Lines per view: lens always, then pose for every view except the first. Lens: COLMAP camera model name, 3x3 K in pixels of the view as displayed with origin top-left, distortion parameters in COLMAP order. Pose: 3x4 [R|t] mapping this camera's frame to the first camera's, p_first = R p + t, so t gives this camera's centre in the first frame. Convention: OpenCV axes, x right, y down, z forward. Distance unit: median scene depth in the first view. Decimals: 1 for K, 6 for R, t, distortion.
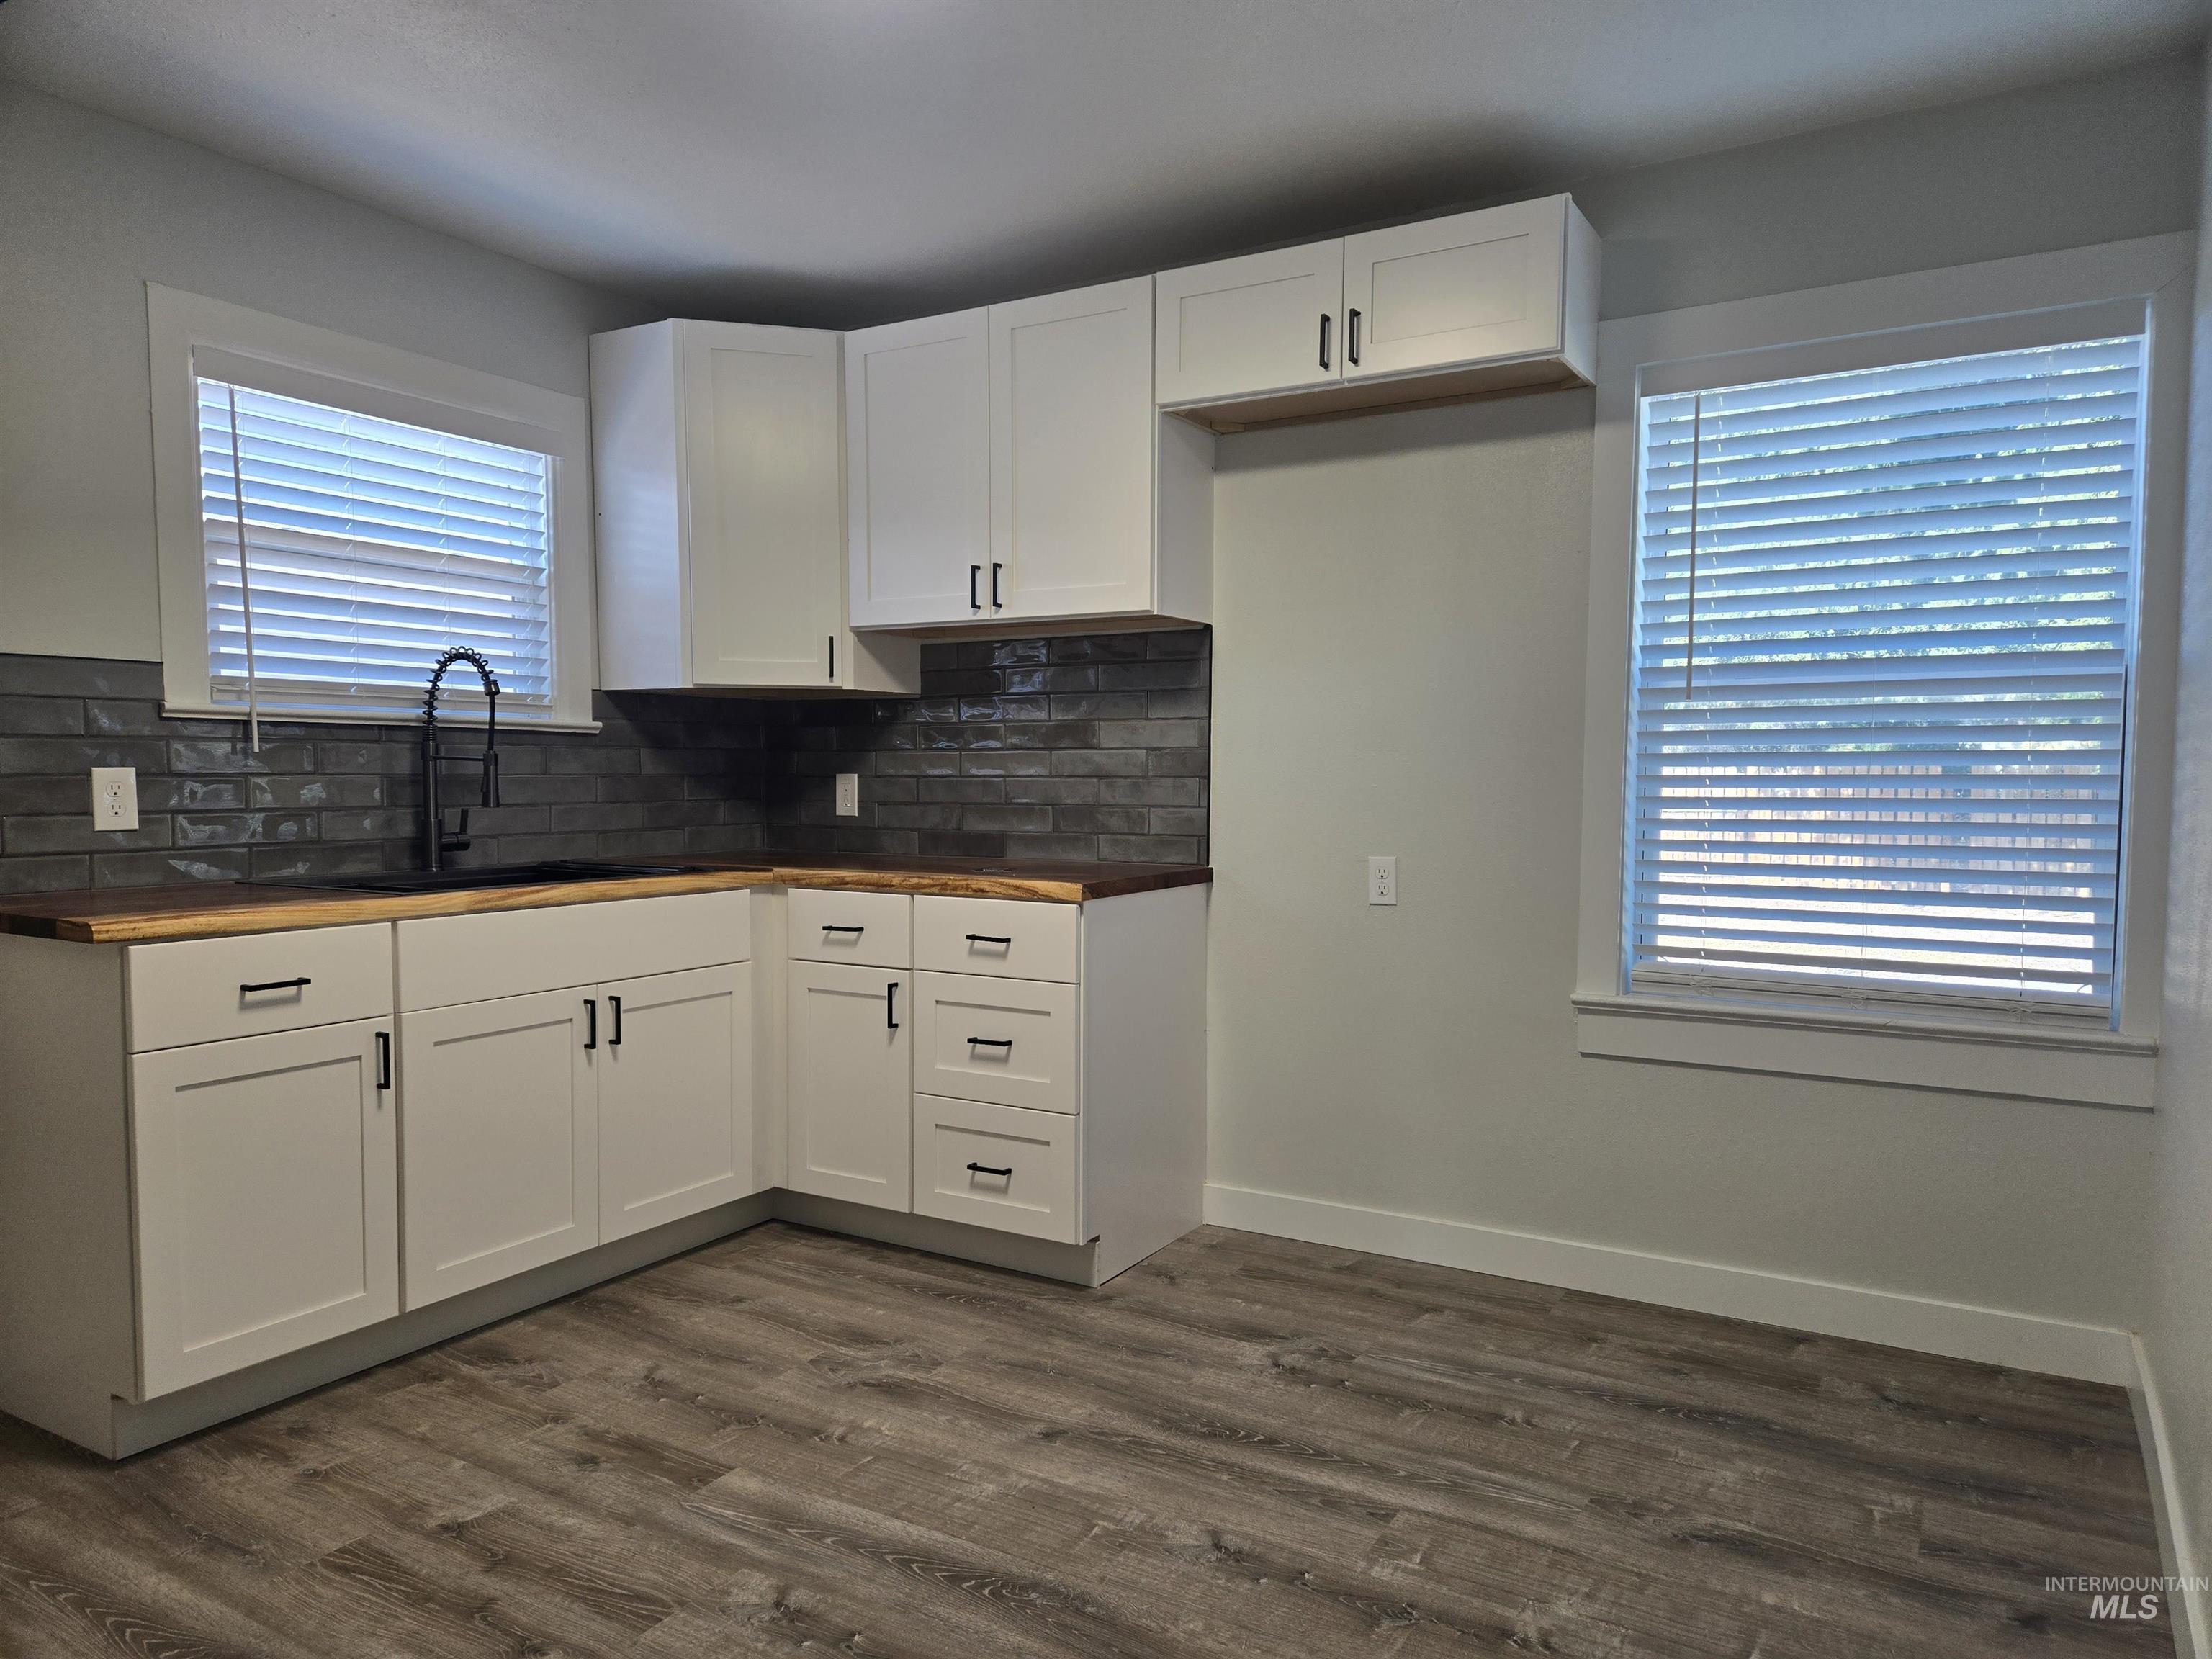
lens RADIAL K [[1487.0, 0, 1121.4], [0, 1487.0, 863.3], [0, 0, 1]] dist [0.086631, -0.072662]
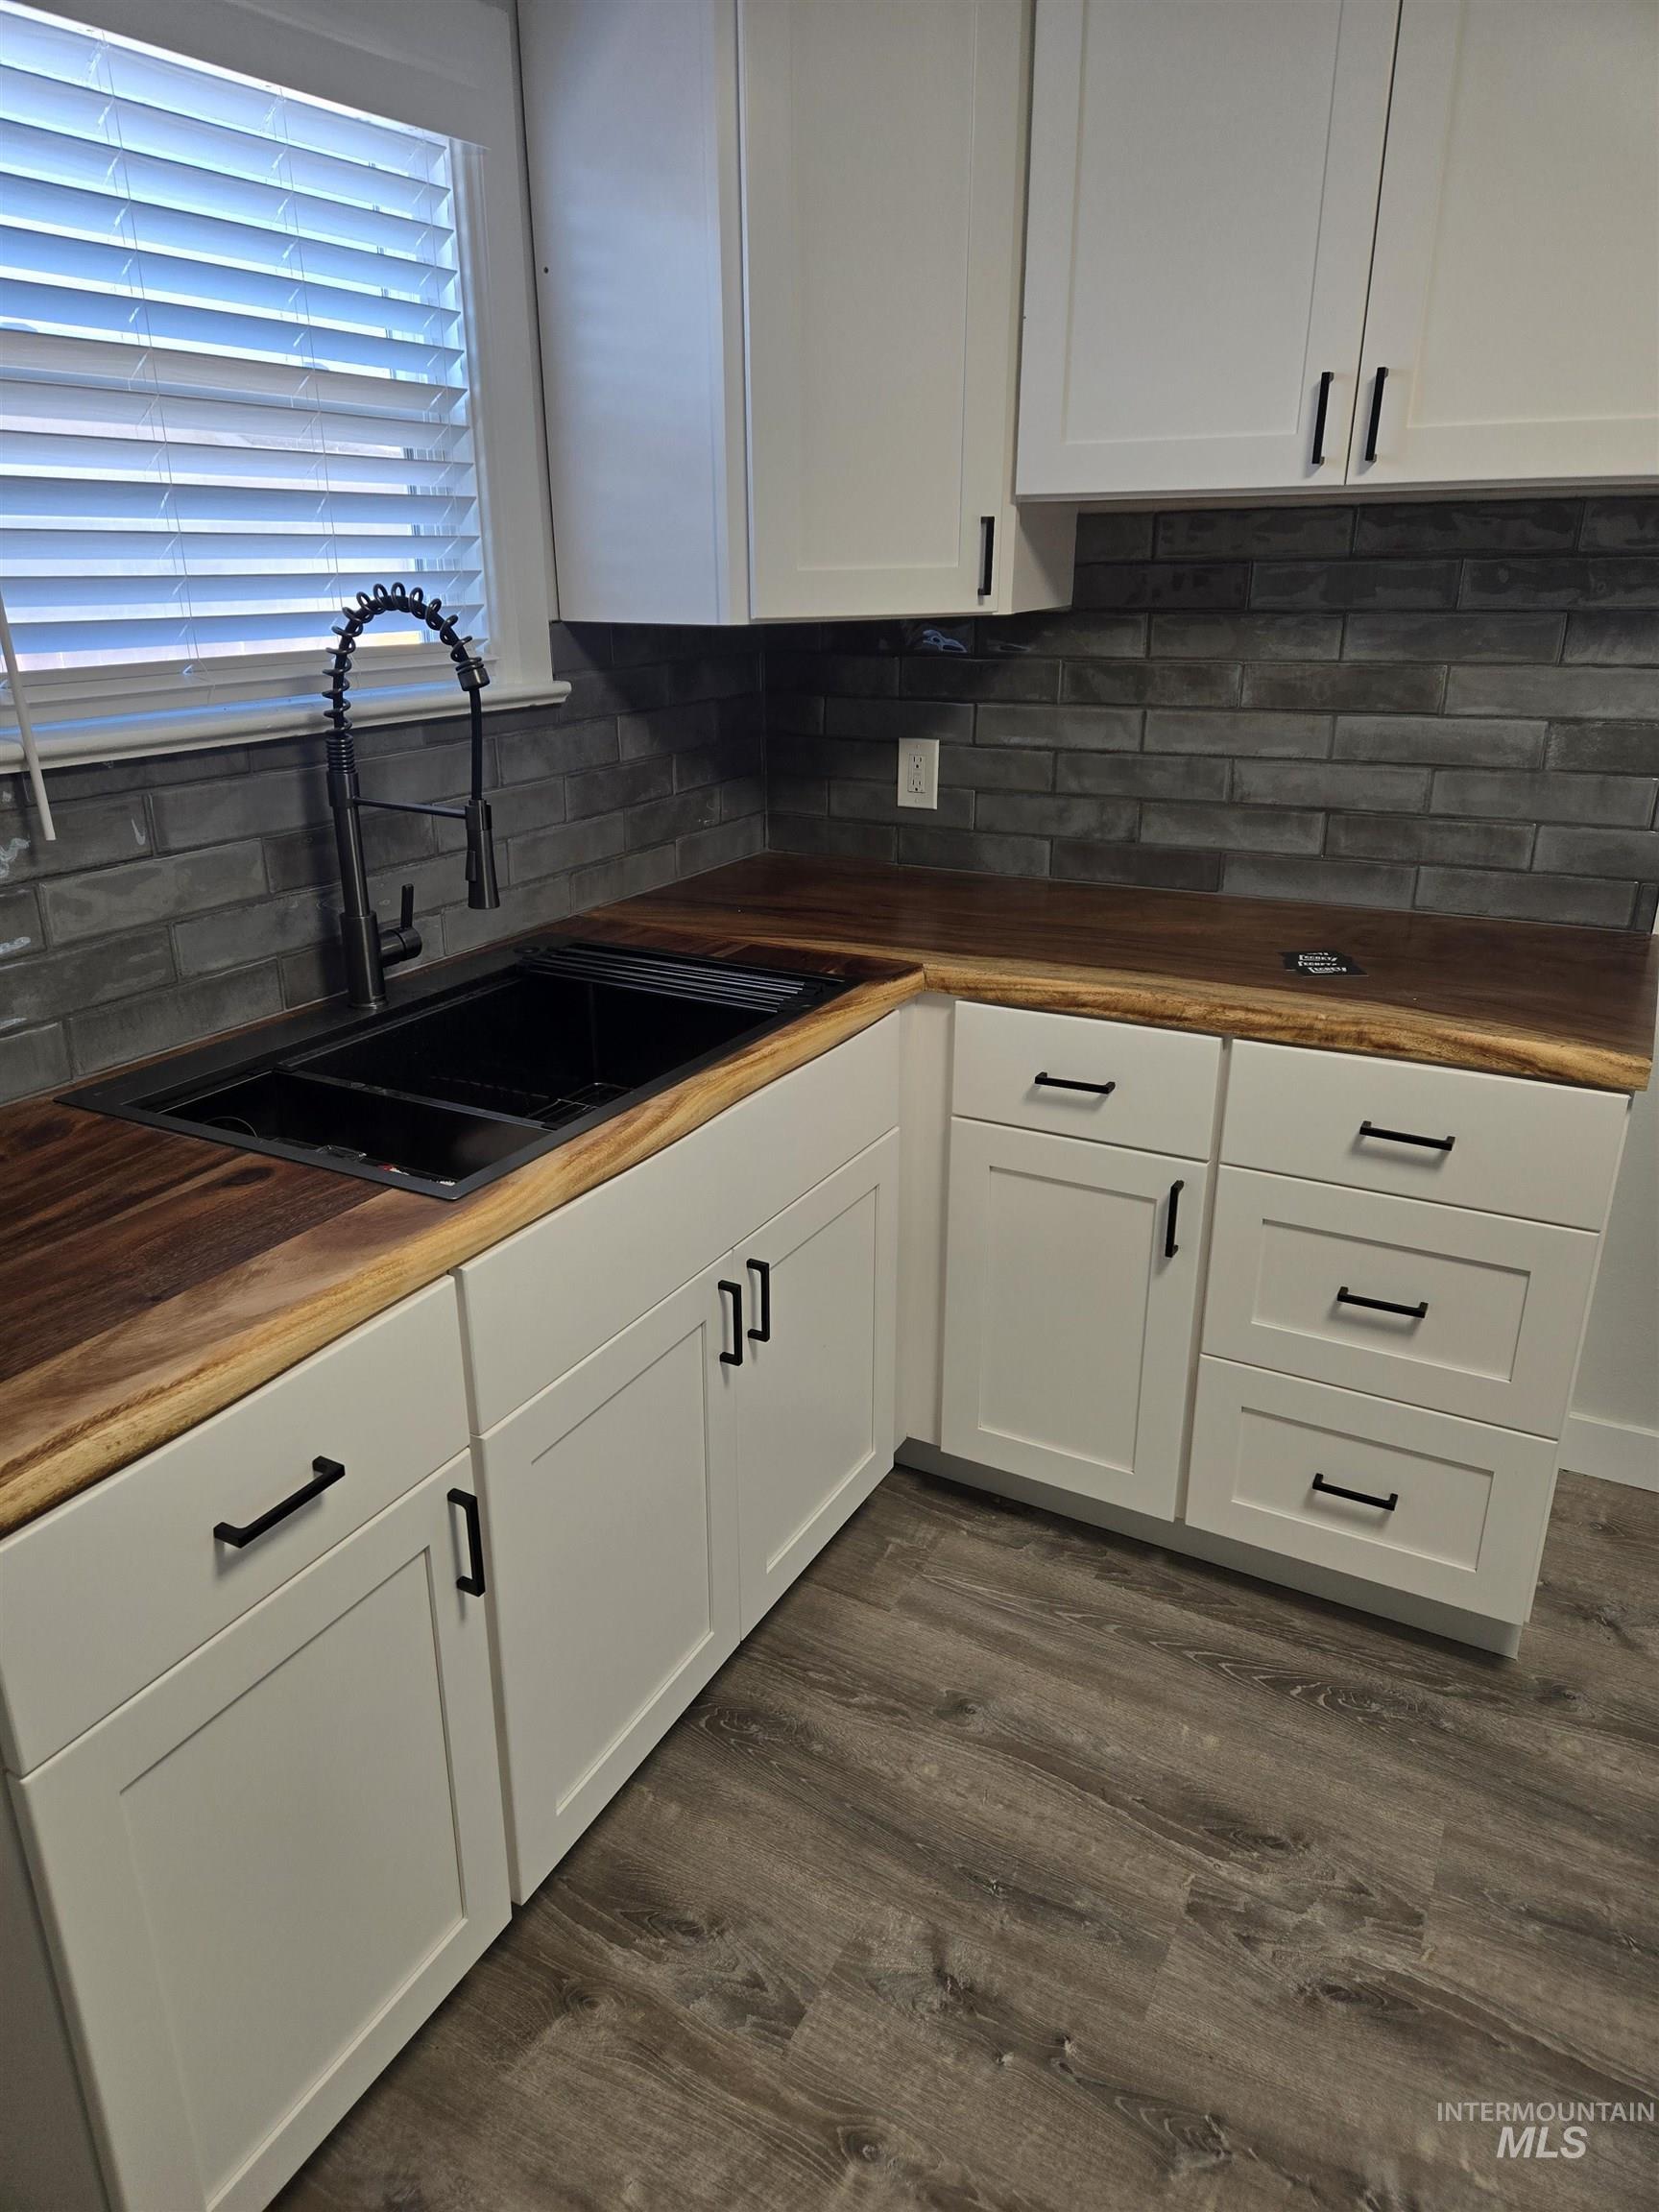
lens RADIAL K [[1487.0, 0, 802.4], [0, 1487.0, 1106.2], [0, 0, 1]] dist [0.086631, -0.072662]
pose [[0.999538, -0.020781, 0.022173, -0.335555], [0.013400, 0.956269, 0.292182, -0.129176], [-0.027275, -0.291750, 0.956106, 0.493572]]
